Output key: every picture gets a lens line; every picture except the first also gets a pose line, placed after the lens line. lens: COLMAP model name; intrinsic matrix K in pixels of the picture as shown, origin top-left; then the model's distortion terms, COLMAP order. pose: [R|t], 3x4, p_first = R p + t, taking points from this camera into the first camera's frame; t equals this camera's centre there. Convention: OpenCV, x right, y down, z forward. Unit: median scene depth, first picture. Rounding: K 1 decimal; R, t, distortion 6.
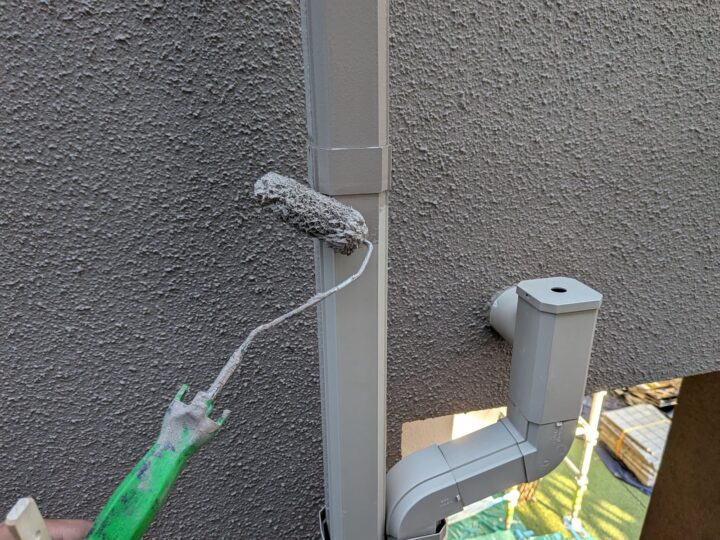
lens RADIAL K [[513.1, 0, 353.3], [0, 513.1, 276.3], [0, 0, 1]] dist [0.012092, -0.048685]
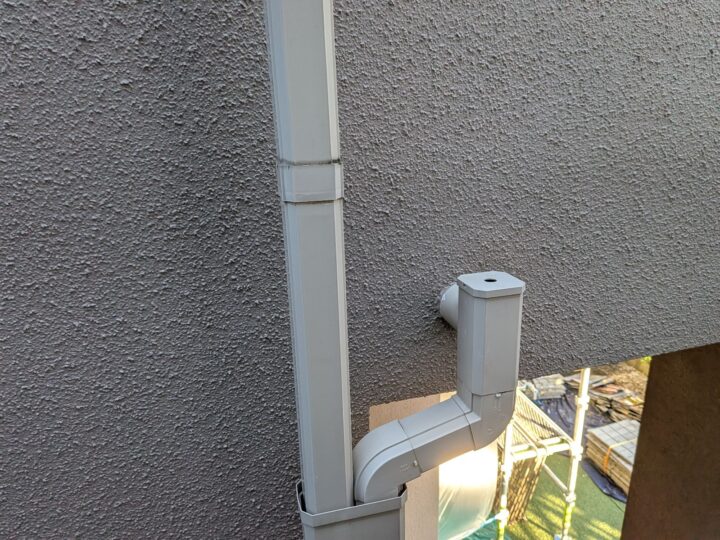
lens RADIAL K [[513.1, 0, 361.1], [0, 513.1, 267.1], [0, 0, 1]] dist [0.012092, -0.048685]
pose [[0.998878, -0.026673, 0.039139, 0.048000], [0.029572, 0.996711, -0.075444, 0.074522], [-0.036998, 0.076517, 0.996382, -0.184480]]
